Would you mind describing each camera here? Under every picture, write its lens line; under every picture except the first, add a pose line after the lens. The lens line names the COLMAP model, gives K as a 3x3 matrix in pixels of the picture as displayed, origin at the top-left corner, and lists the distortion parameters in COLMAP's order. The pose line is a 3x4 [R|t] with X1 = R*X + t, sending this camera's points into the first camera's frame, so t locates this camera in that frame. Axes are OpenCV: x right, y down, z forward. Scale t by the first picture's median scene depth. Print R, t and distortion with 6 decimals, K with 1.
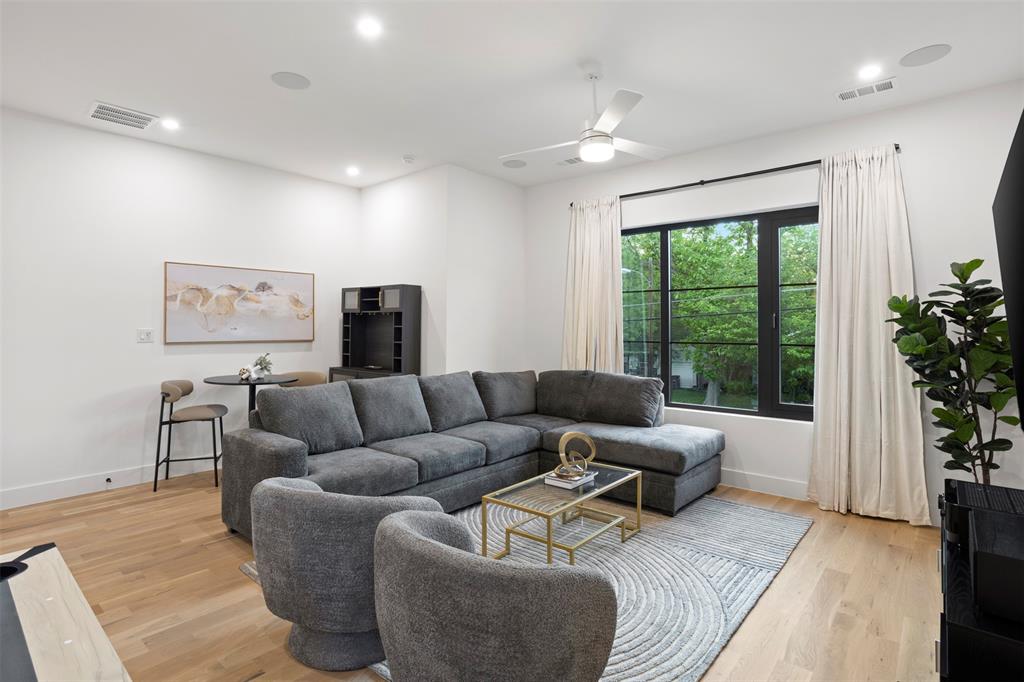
lens RADIAL K [[509.1, 0, 509.0], [0, 509.1, 335.9], [0, 0, 1]] dist [-0.036347, 0.014713]
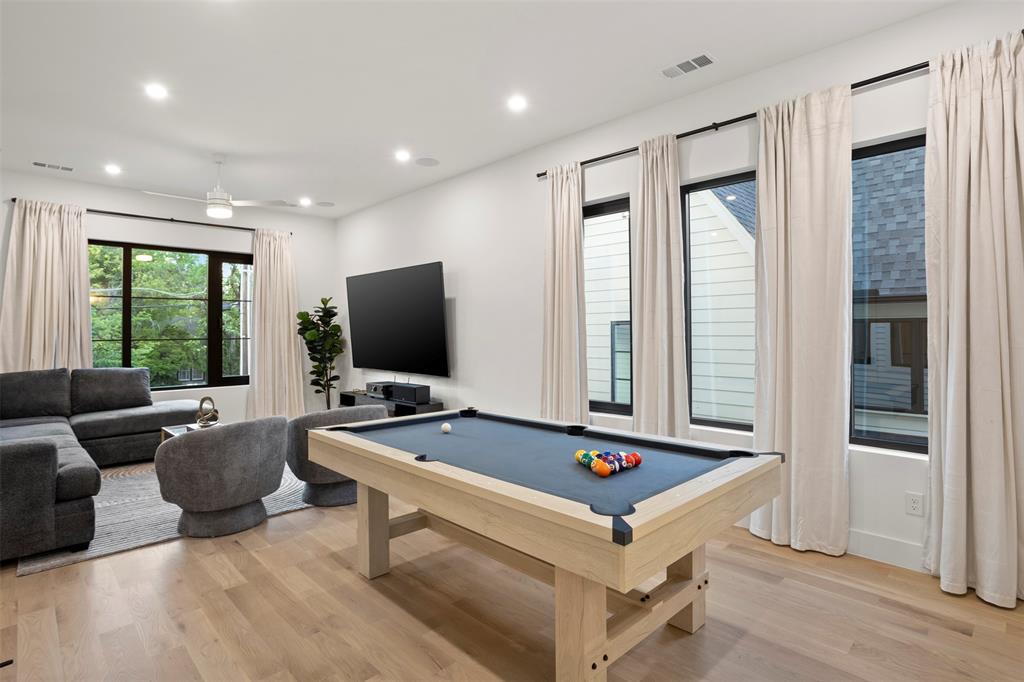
lens RADIAL K [[509.1, 0, 508.2], [0, 509.1, 329.9], [0, 0, 1]] dist [-0.036347, 0.014713]
pose [[0.103601, -0.005400, 0.994604, -0.934228], [0.018973, 0.999814, 0.003452, 0.002520], [-0.994438, 0.018513, 0.103684, -0.025453]]
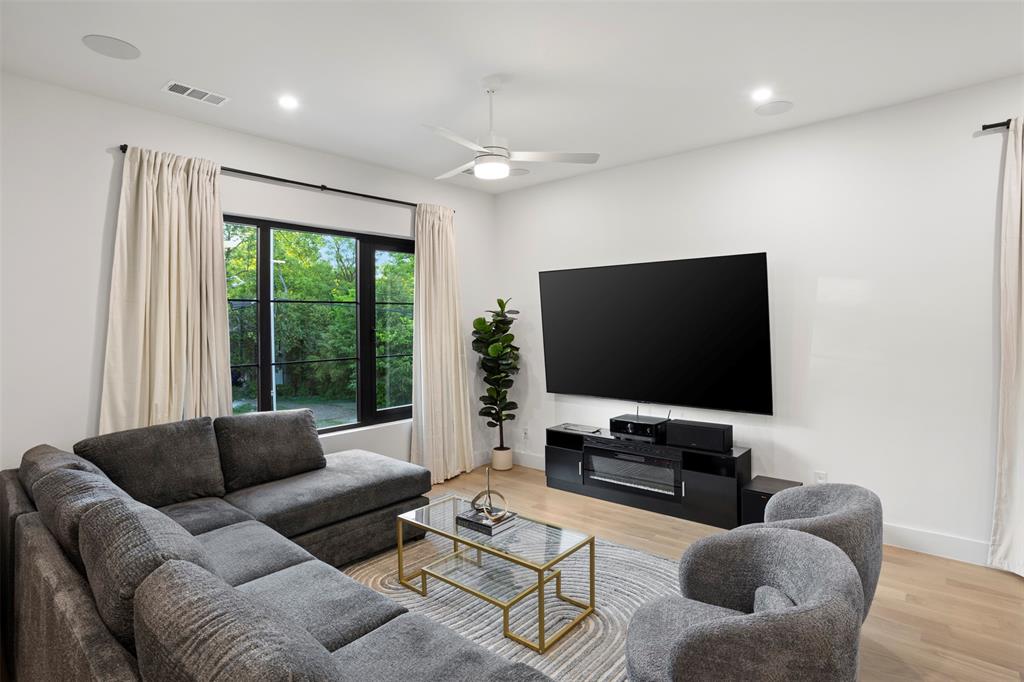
lens RADIAL K [[535.2, 0, 508.1], [0, 535.2, 317.0], [0, 0, 1]] dist [0.009753, -0.000668]
pose [[0.016333, -0.002345, 0.999864, -0.647182], [0.025586, 0.999671, 0.001926, -0.065792], [-0.999539, 0.025551, 0.016388, 0.712770]]
